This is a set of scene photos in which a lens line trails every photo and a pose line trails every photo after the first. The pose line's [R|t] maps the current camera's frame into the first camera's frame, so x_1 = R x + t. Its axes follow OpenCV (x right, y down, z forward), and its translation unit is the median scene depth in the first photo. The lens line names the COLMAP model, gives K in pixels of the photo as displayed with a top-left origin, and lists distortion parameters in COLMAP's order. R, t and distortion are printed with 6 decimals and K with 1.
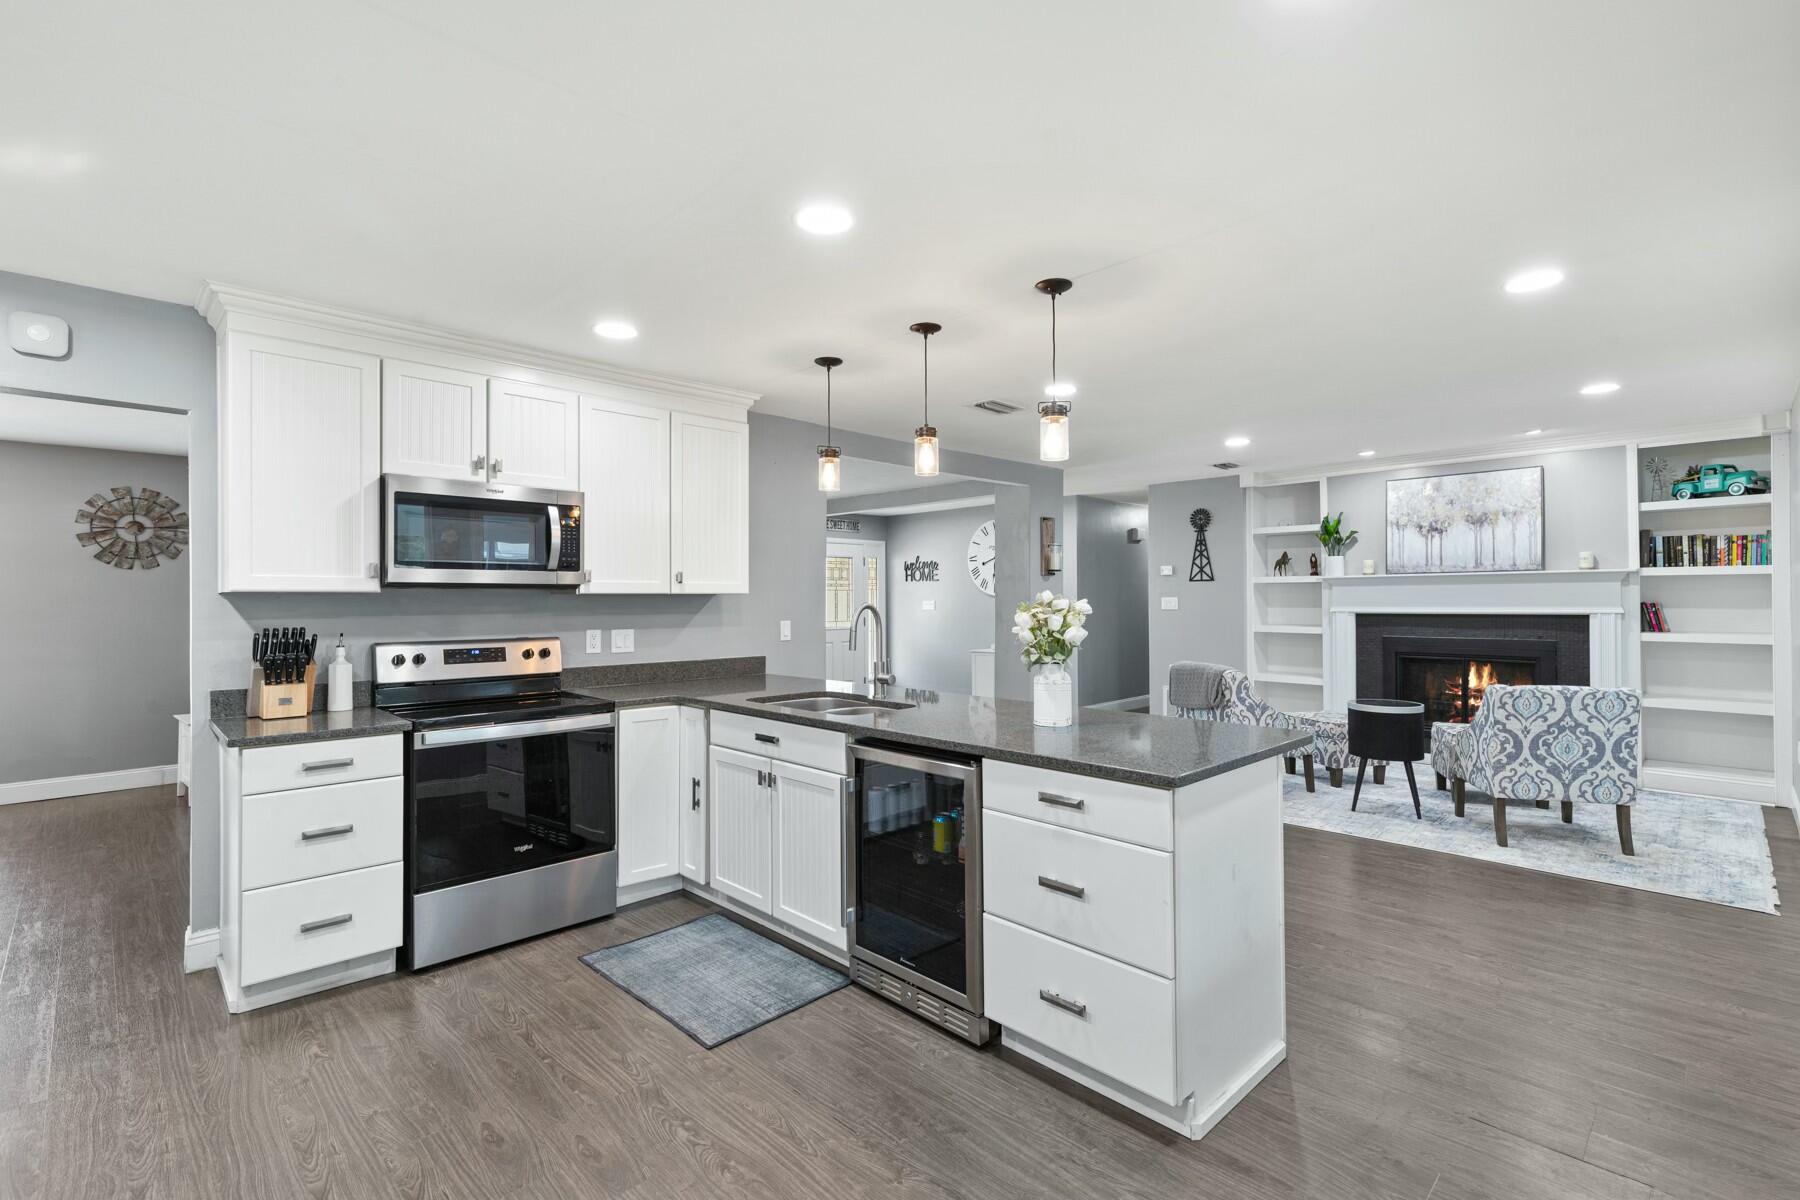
lens RADIAL K [[818.2, 0, 905.5], [0, 818.2, 595.4], [0, 0, 1]] dist [0.010679, -0.001701]
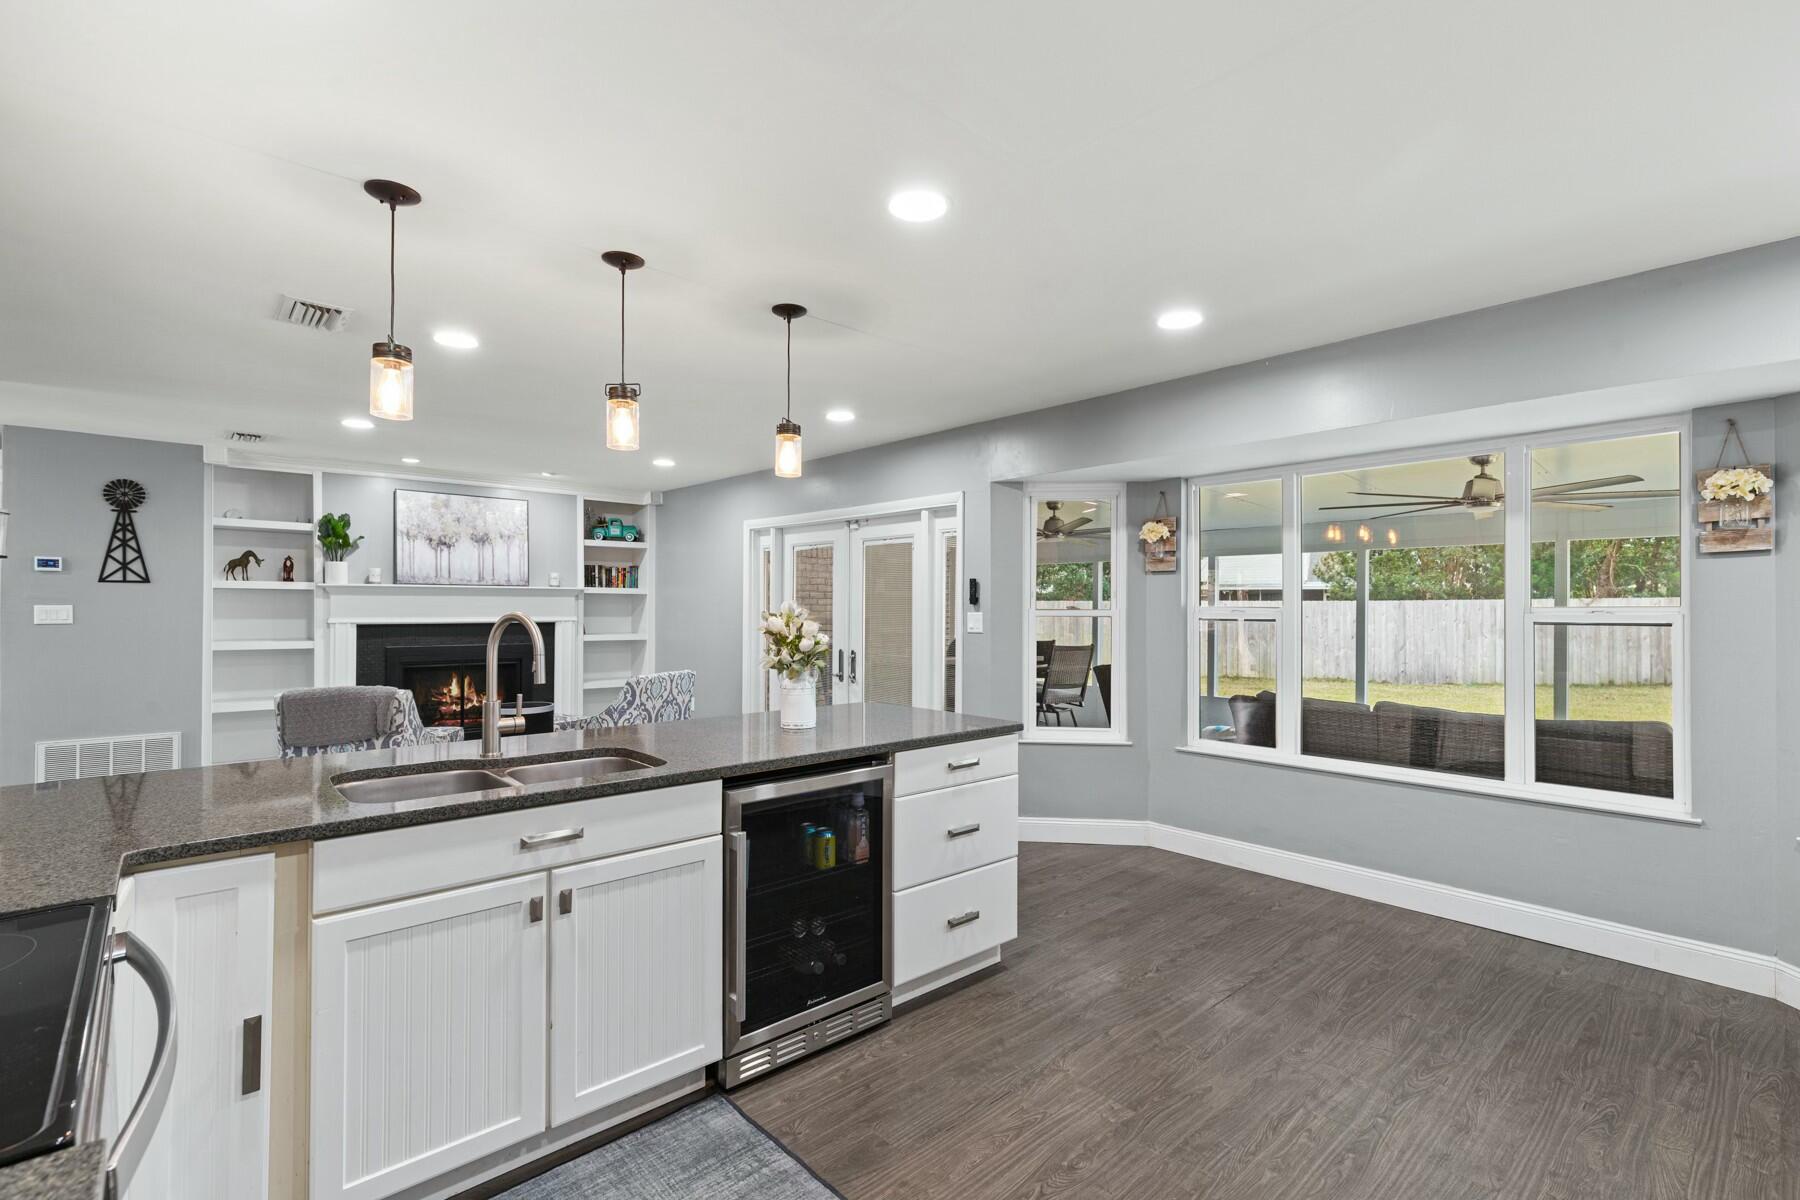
lens RADIAL K [[818.2, 0, 908.6], [0, 818.2, 609.9], [0, 0, 1]] dist [0.010679, -0.001701]
pose [[0.037696, 0.003511, 0.999283, -0.524139], [-0.007820, 0.999964, -0.003219, 0.004991], [-0.999259, -0.007693, 0.037722, 0.492410]]
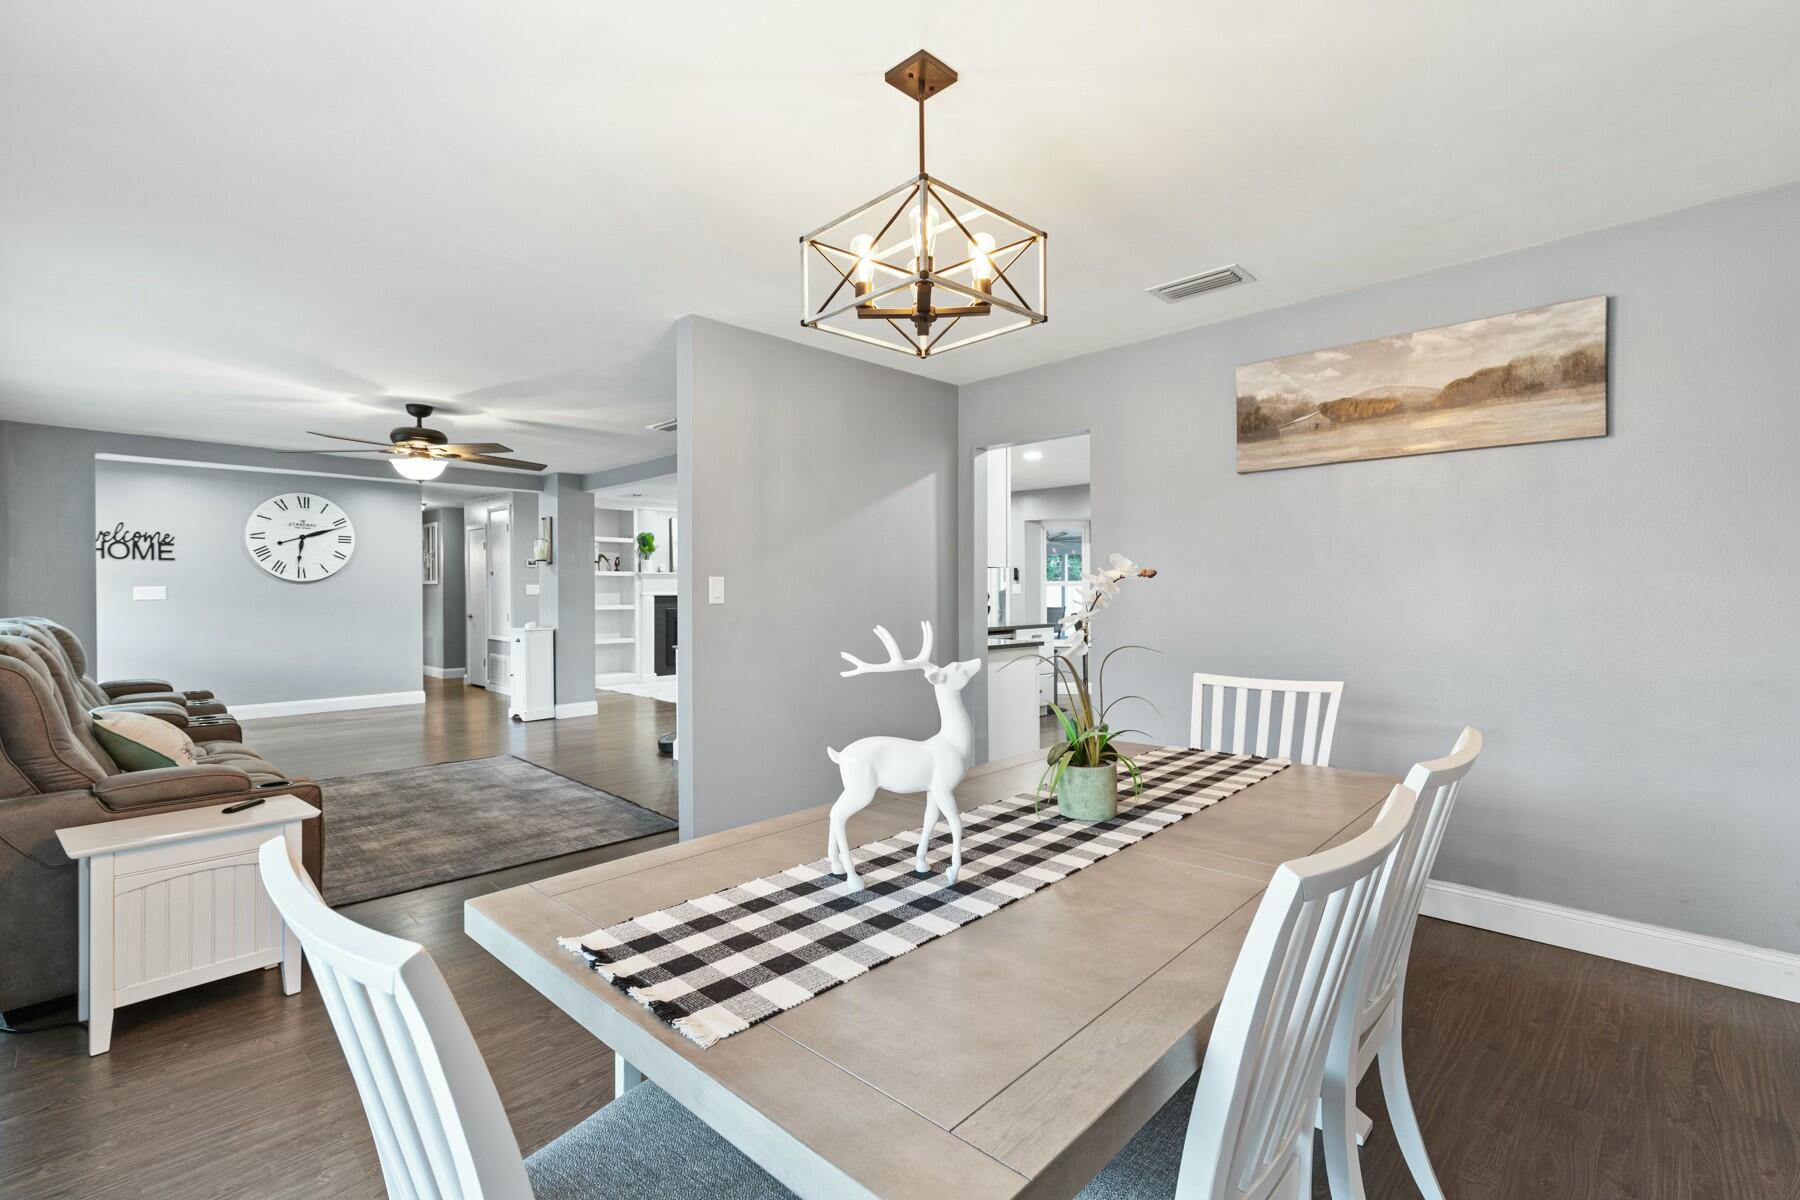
lens RADIAL K [[818.2, 0, 907.2], [0, 818.2, 595.7], [0, 0, 1]] dist [0.010679, -0.001701]
pose [[-0.025810, 0.000495, 0.999667, -1.580858], [0.001573, 0.999999, -0.000455, 0.034416], [-0.999666, 0.001561, -0.025811, 0.783000]]
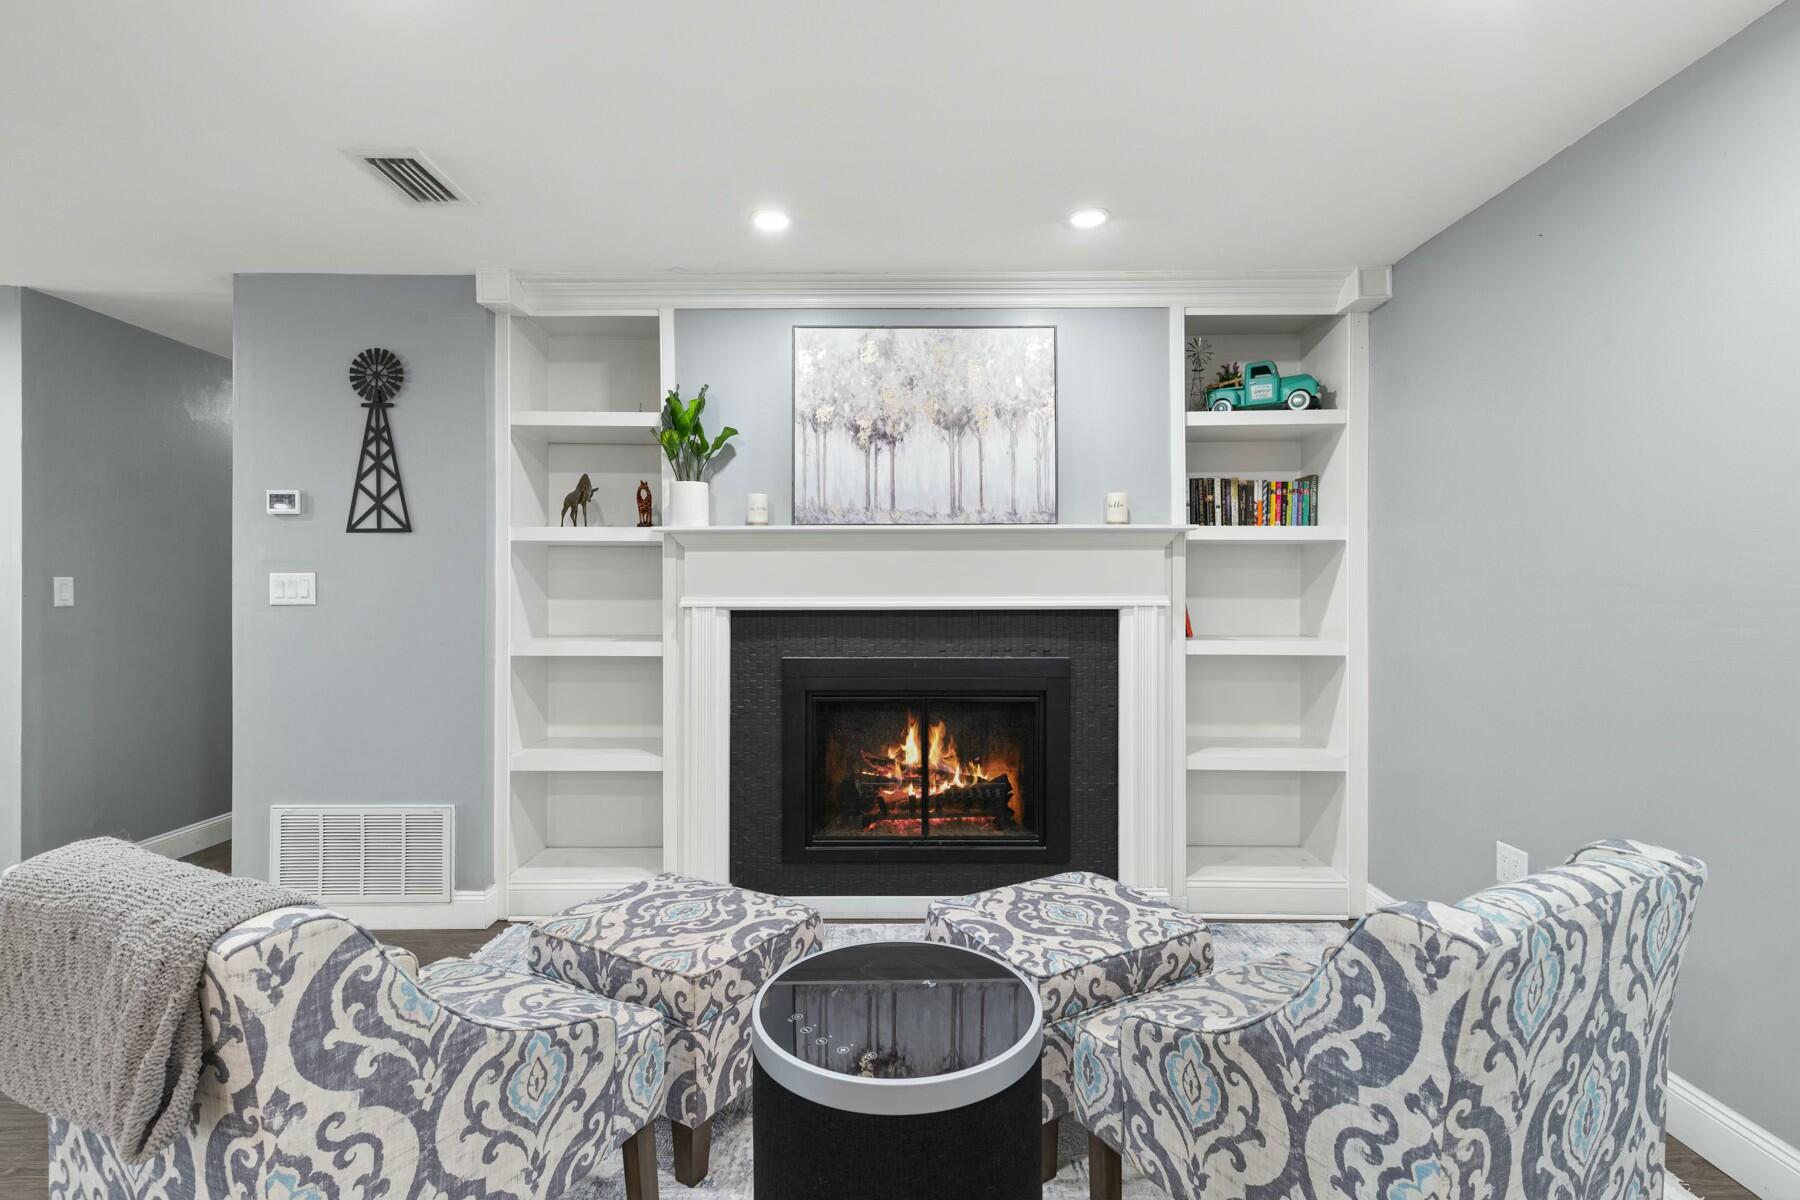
lens RADIAL K [[818.2, 0, 901.0], [0, 818.2, 593.9], [0, 0, 1]] dist [0.010679, -0.001701]
pose [[0.704807, 0.007389, 0.709361, 0.420730], [-0.006480, 0.999971, -0.003979, 0.020256], [-0.709370, -0.001792, 0.704834, 0.883256]]
